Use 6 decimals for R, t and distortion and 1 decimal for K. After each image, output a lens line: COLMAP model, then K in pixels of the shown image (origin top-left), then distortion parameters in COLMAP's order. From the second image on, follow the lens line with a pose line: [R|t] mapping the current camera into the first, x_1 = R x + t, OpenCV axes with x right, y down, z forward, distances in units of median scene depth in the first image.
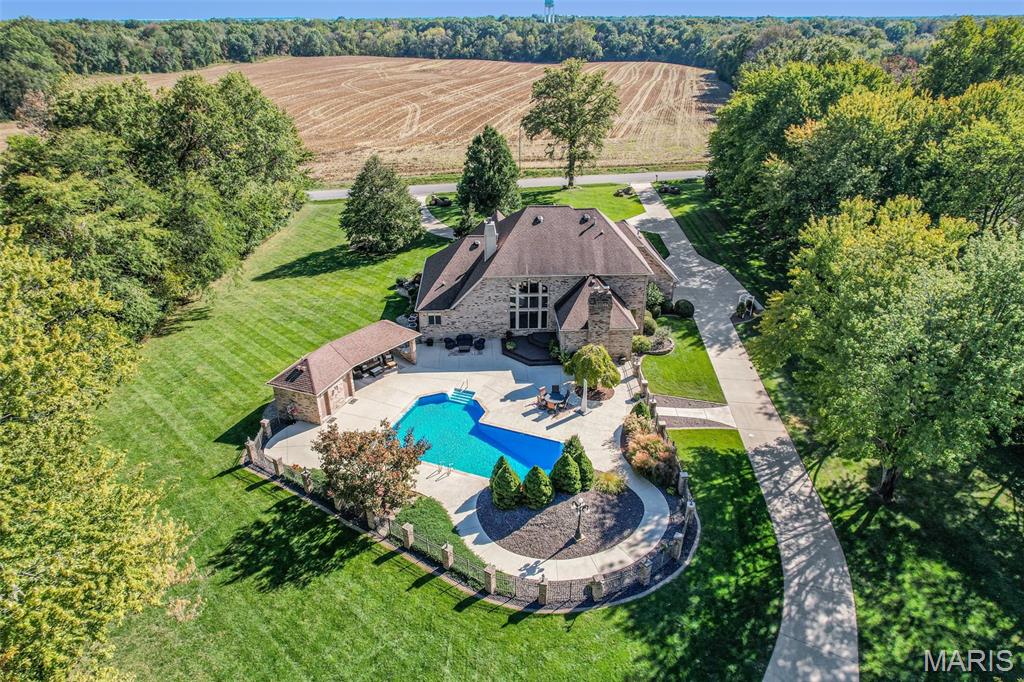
lens RADIAL K [[661.1, 0, 517.9], [0, 661.1, 342.0], [0, 0, 1]] dist [-0.075339, 0.074444]
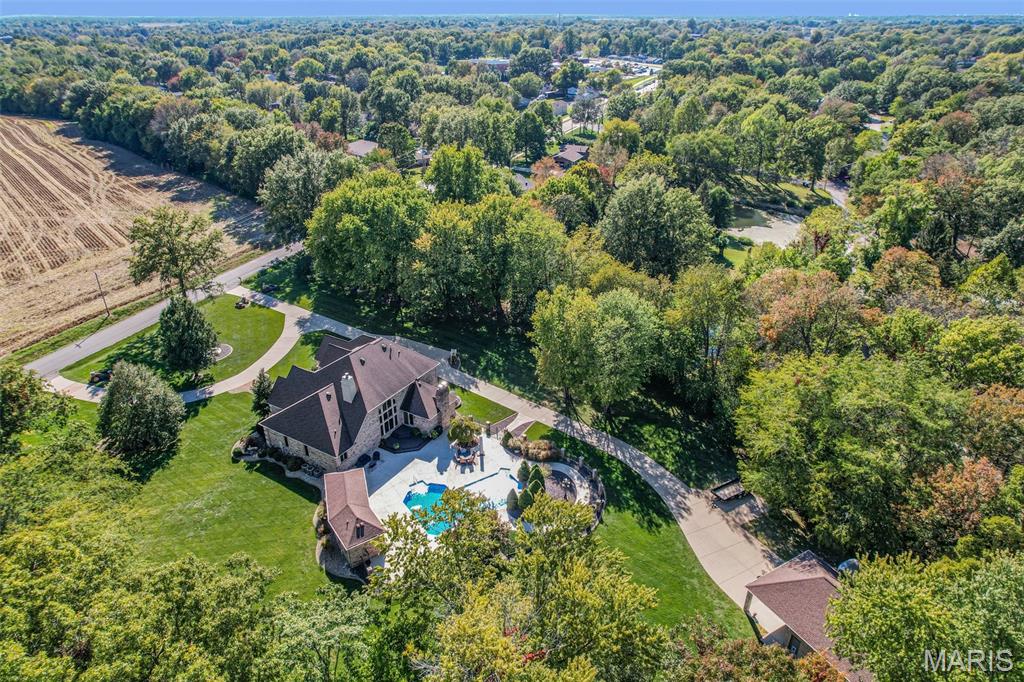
lens RADIAL K [[661.1, 0, 516.7], [0, 661.1, 340.3], [0, 0, 1]] dist [-0.075339, 0.074444]
pose [[0.562175, -0.376017, 0.736593, -0.682425], [0.374126, 0.909944, 0.178973, -0.296487], [-0.737556, 0.174964, 0.652226, -0.160286]]
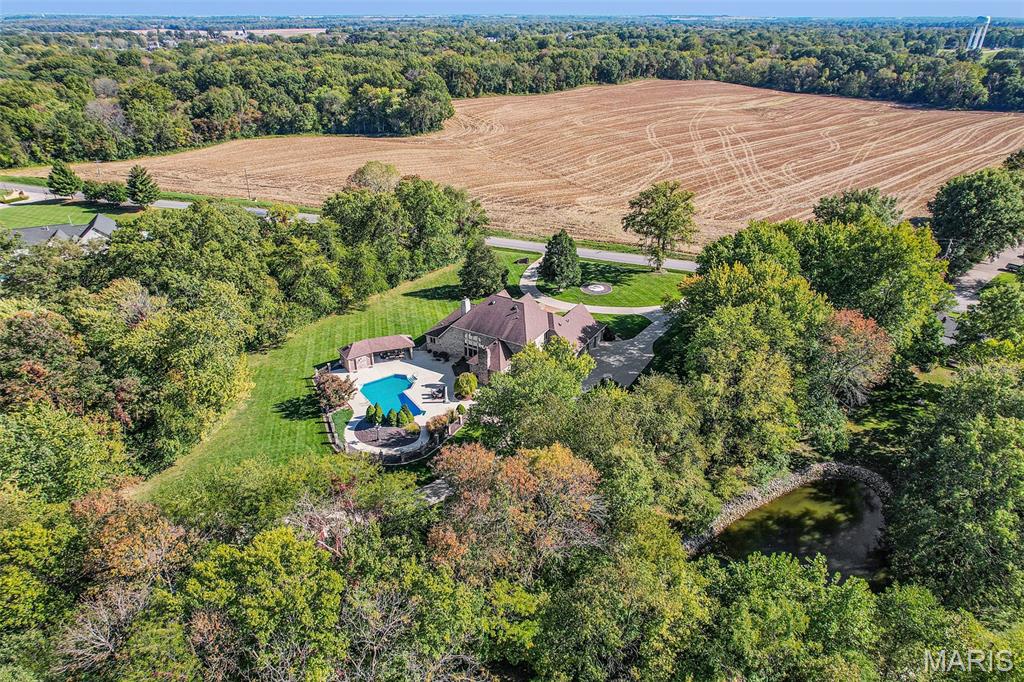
lens RADIAL K [[661.1, 0, 519.5], [0, 661.1, 347.3], [0, 0, 1]] dist [-0.075339, 0.074444]
pose [[0.838331, 0.258455, -0.480003, 0.847115], [-0.252405, 0.964435, 0.078466, -0.190973], [0.483212, 0.055374, 0.873751, -0.481519]]
